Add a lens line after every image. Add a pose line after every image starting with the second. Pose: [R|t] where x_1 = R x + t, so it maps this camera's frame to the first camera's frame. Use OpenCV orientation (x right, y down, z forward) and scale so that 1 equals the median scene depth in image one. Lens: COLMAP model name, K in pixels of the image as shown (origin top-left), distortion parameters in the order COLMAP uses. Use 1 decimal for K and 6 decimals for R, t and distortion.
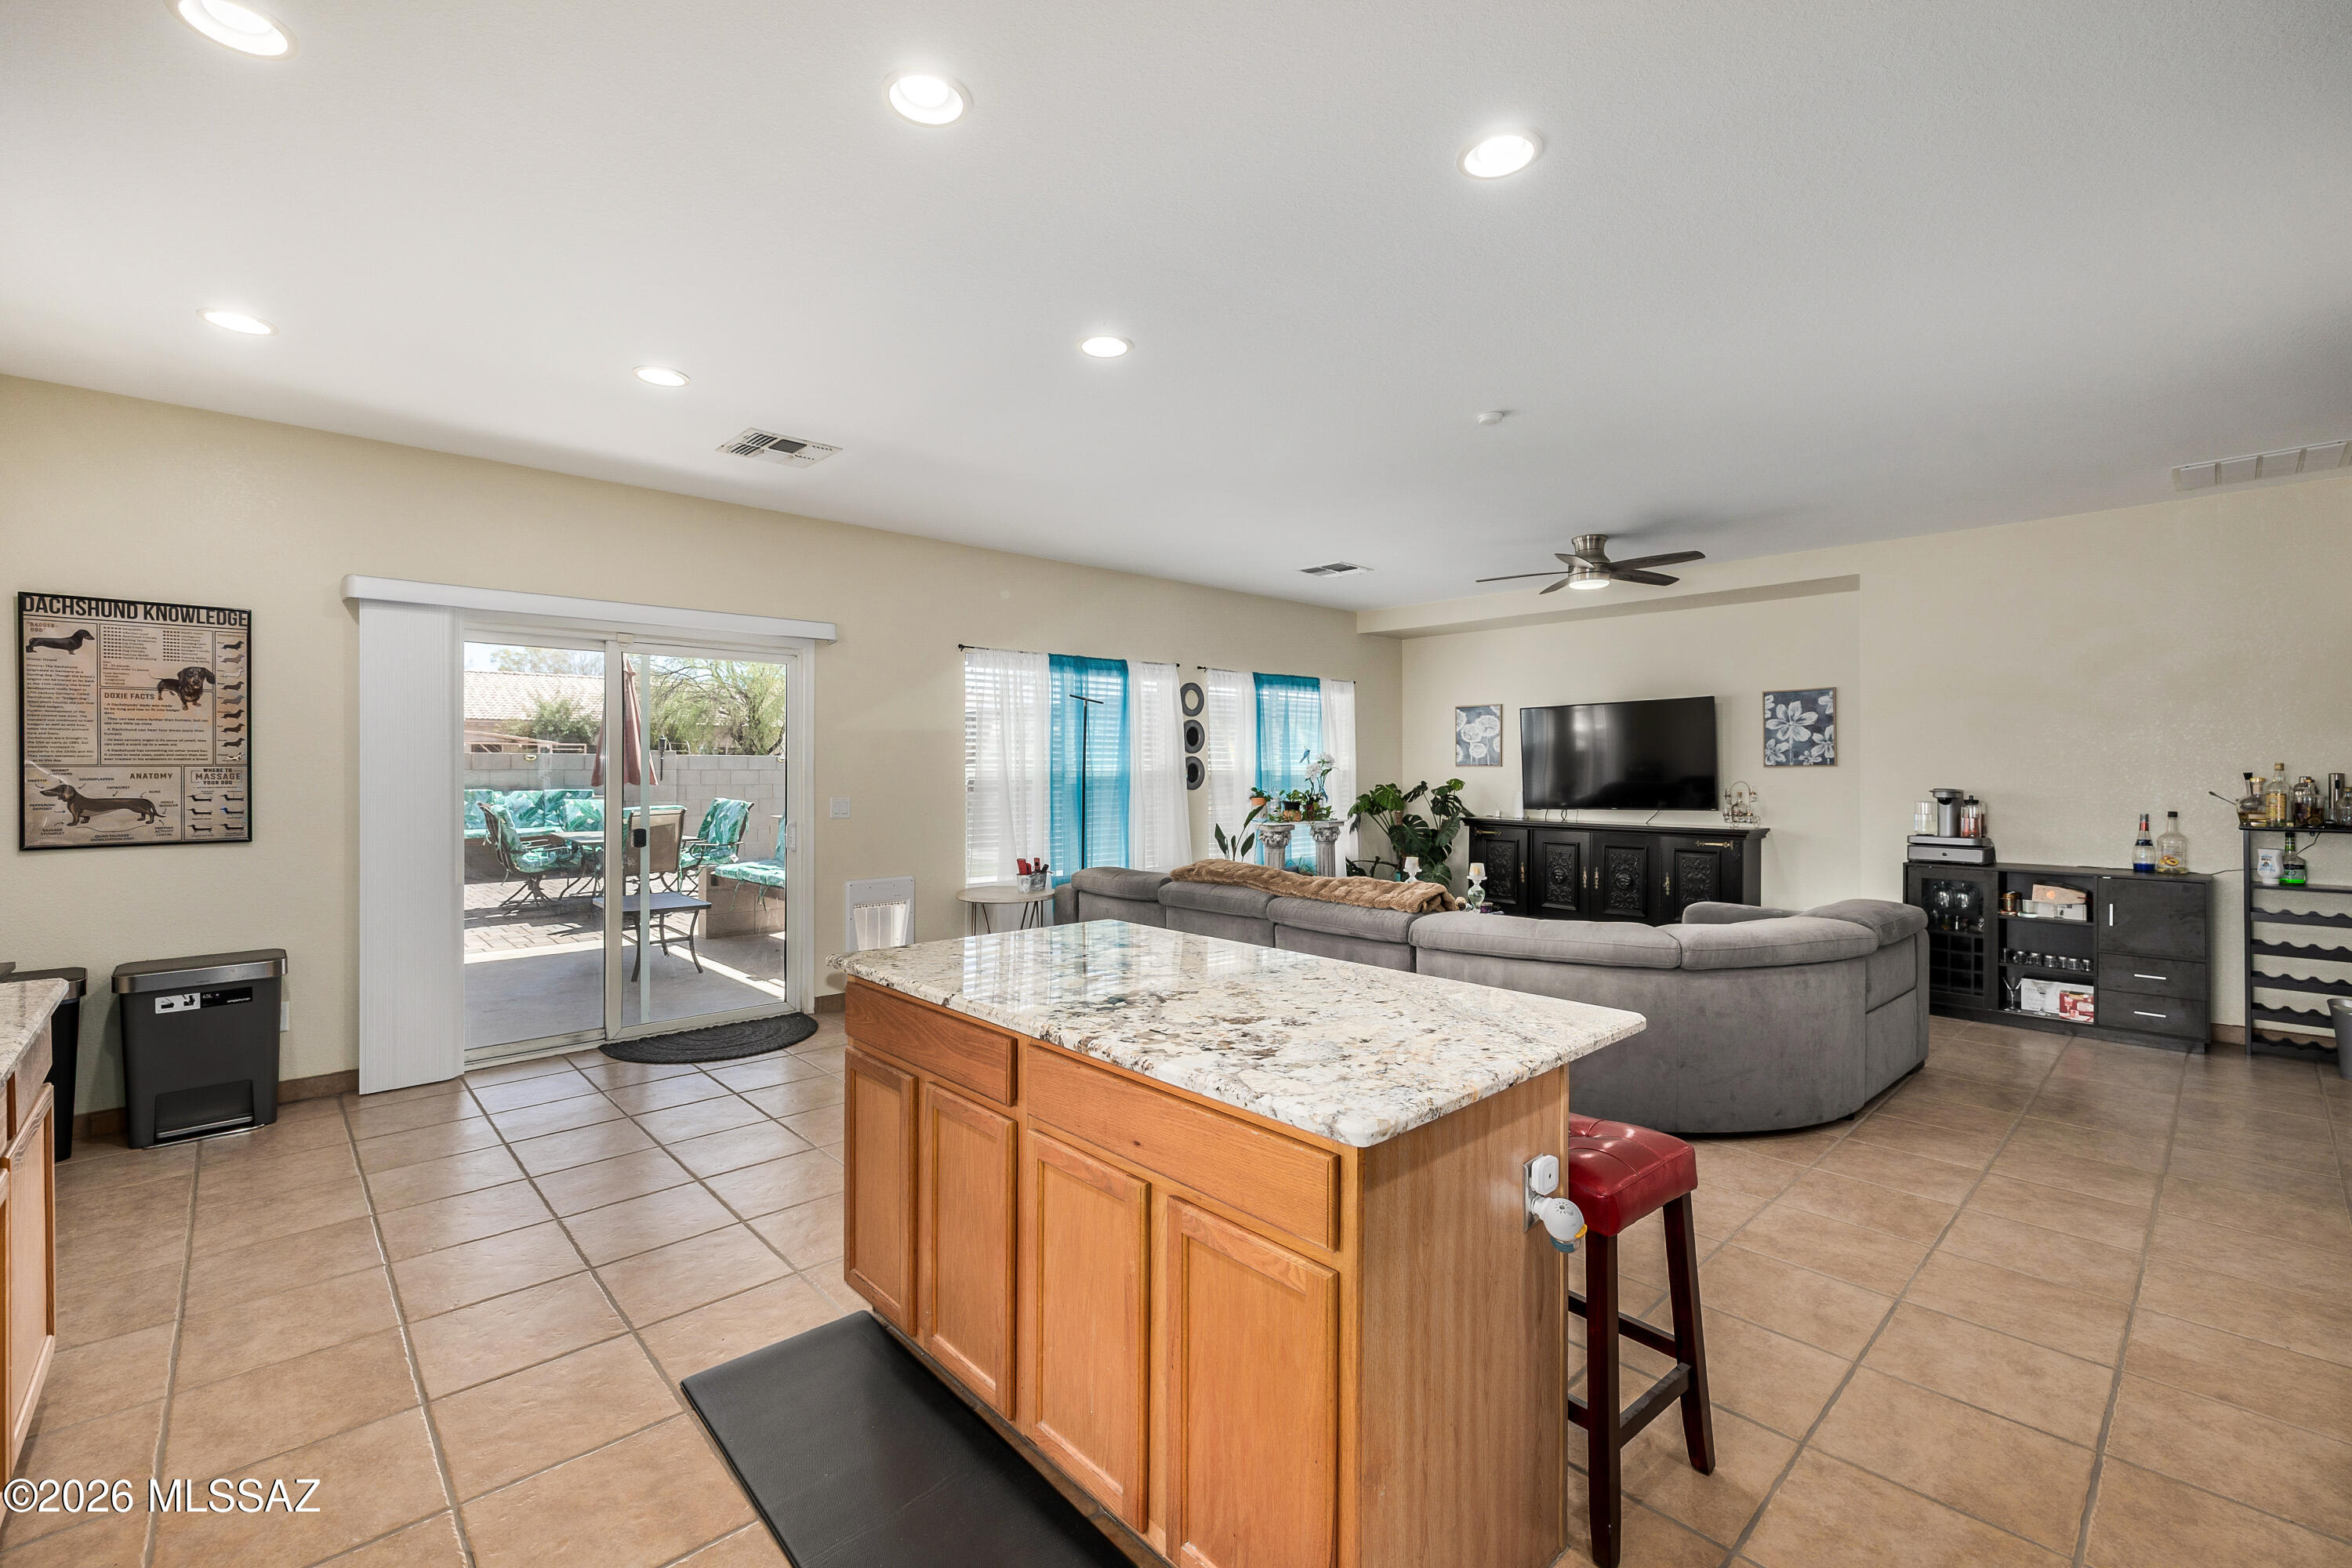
lens RADIAL K [[992.9, 0, 1158.6], [0, 992.9, 776.9], [0, 0, 1]] dist [0.000413, 0.000175]
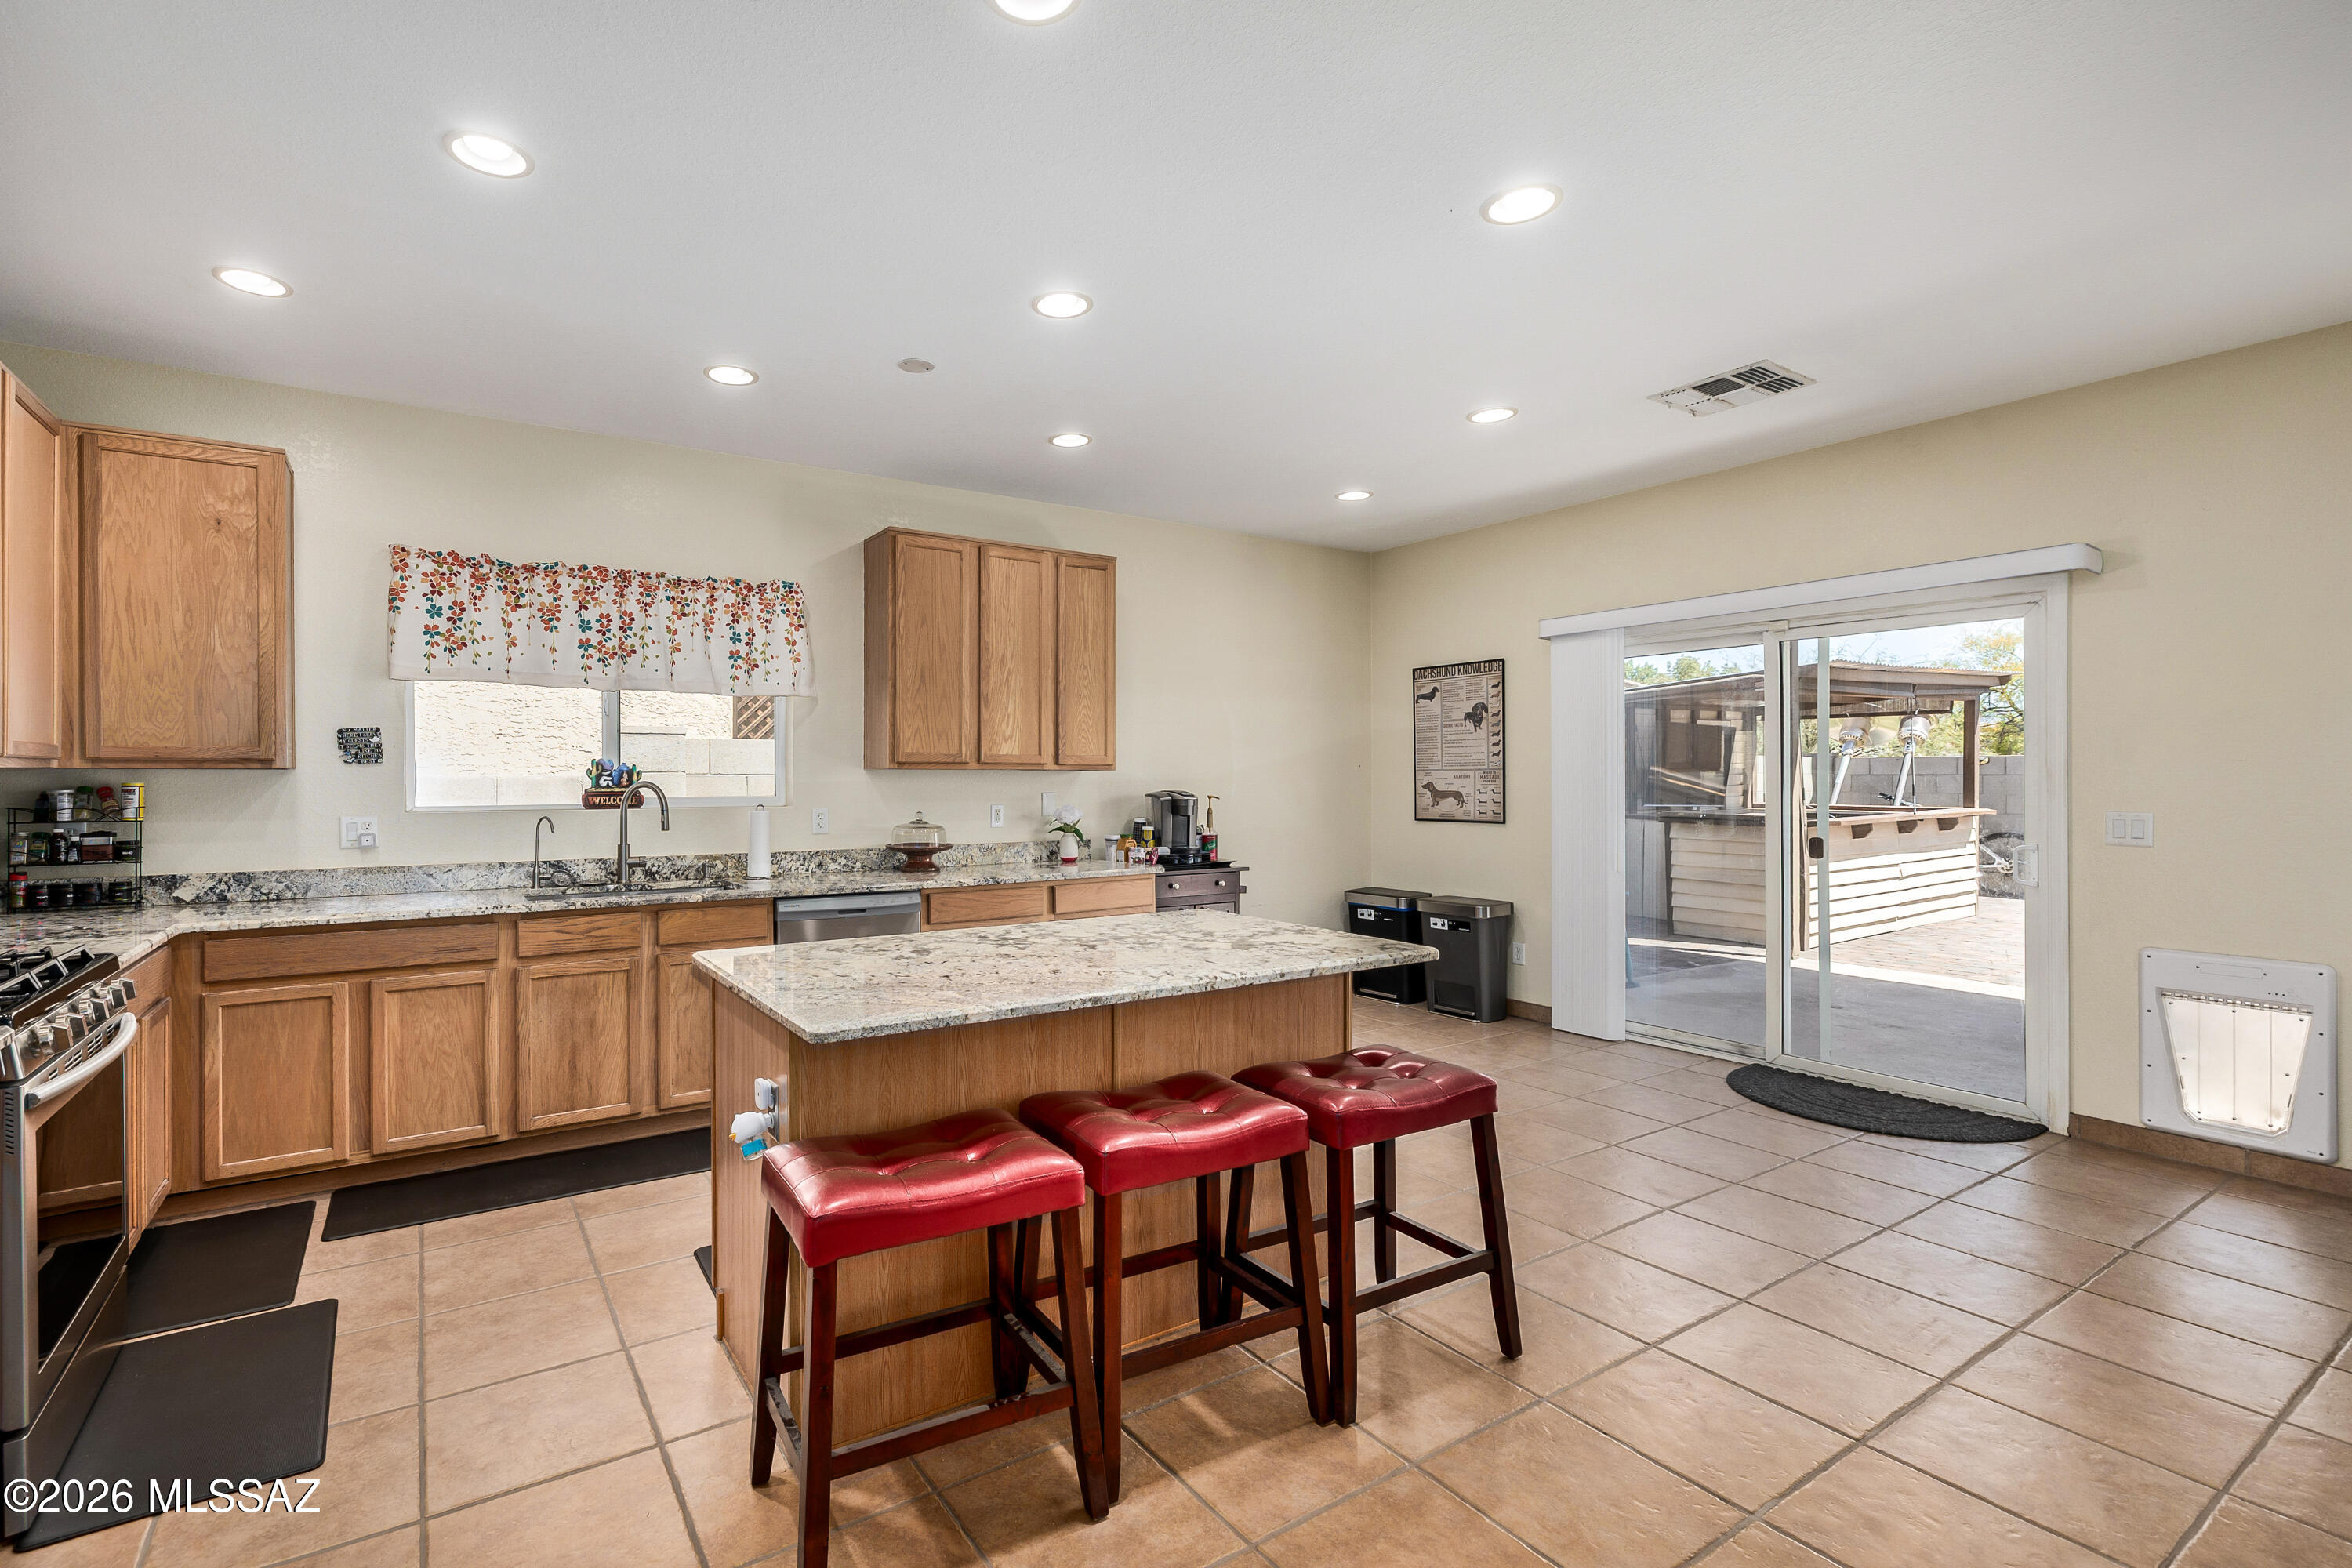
lens RADIAL K [[1062.9, 0, 1063.9], [0, 1062.9, 775.2], [0, 0, 1]] dist [0.003573, 0.000219]
pose [[-0.190584, -0.002661, -0.981667, 0.399960], [-0.006606, 0.999977, -0.001428, 0.001938], [0.981649, 0.006213, -0.190598, 0.397625]]
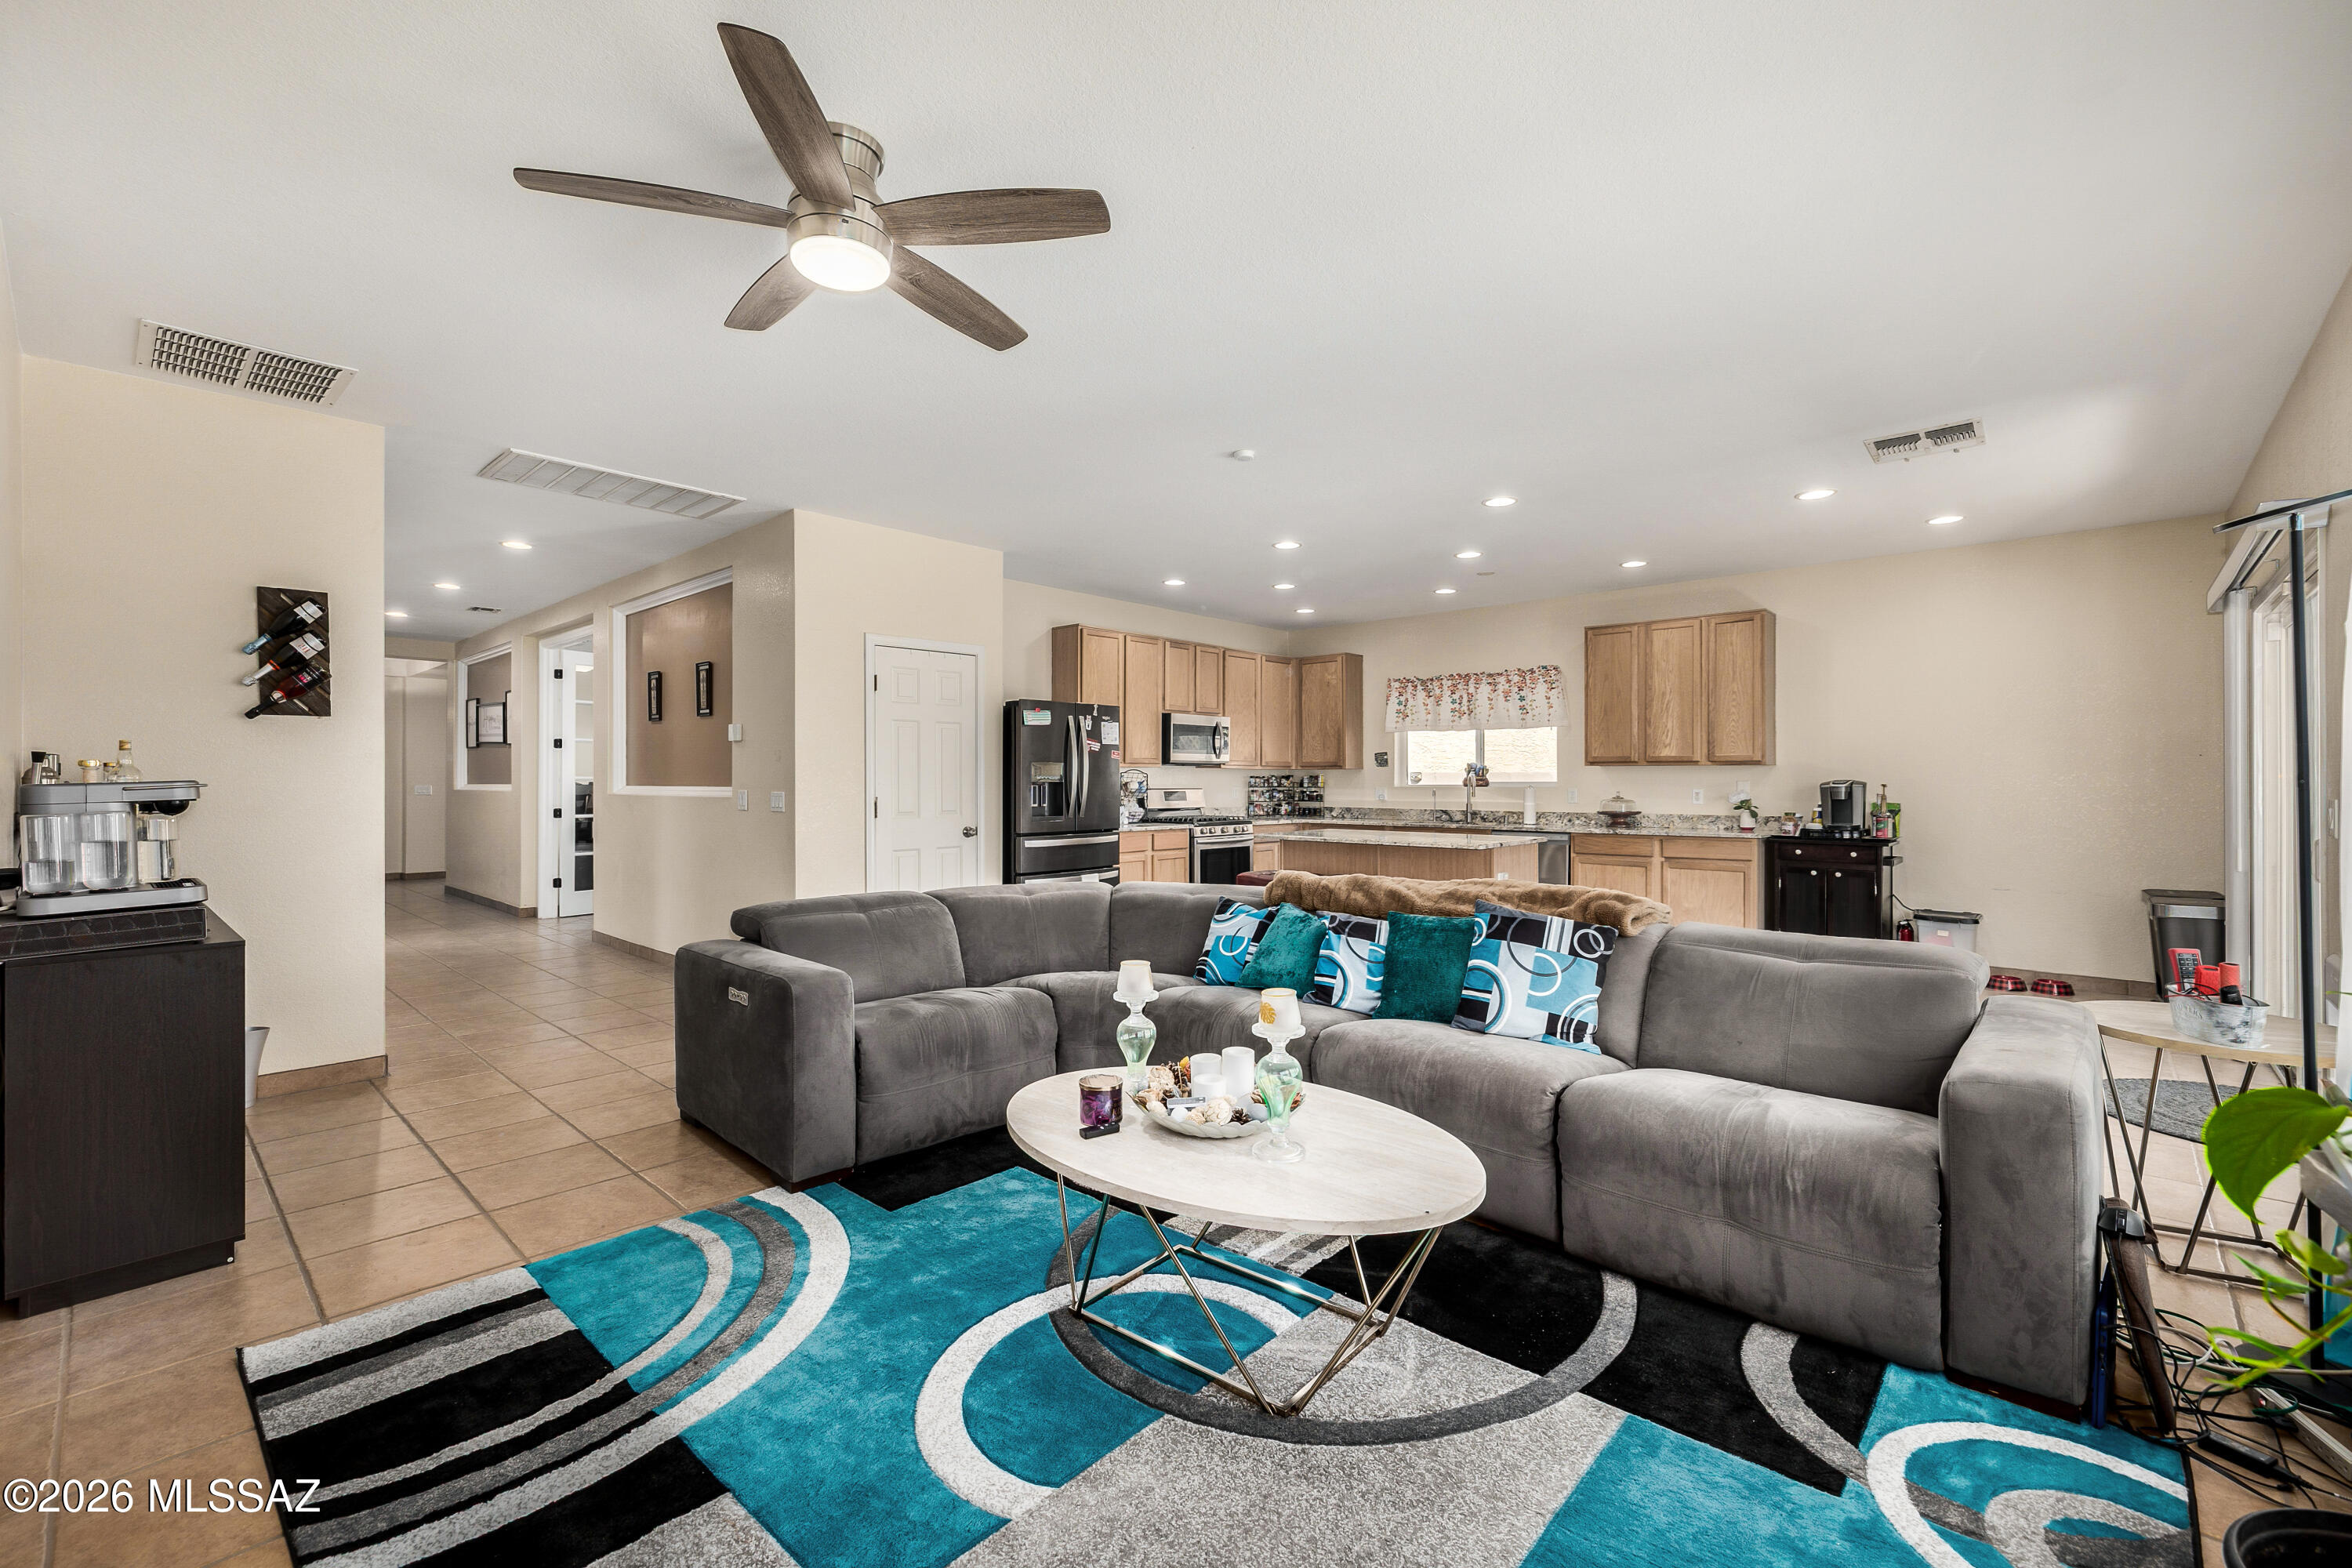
lens RADIAL K [[992.9, 0, 1170.0], [0, 992.9, 772.9], [0, 0, 1]] dist [0.000413, 0.000175]
pose [[-0.996630, -0.001780, -0.082007, 0.300290], [-0.001813, 0.999998, 0.000332, 0.006044], [0.082007, 0.000479, -0.996632, 1.247976]]
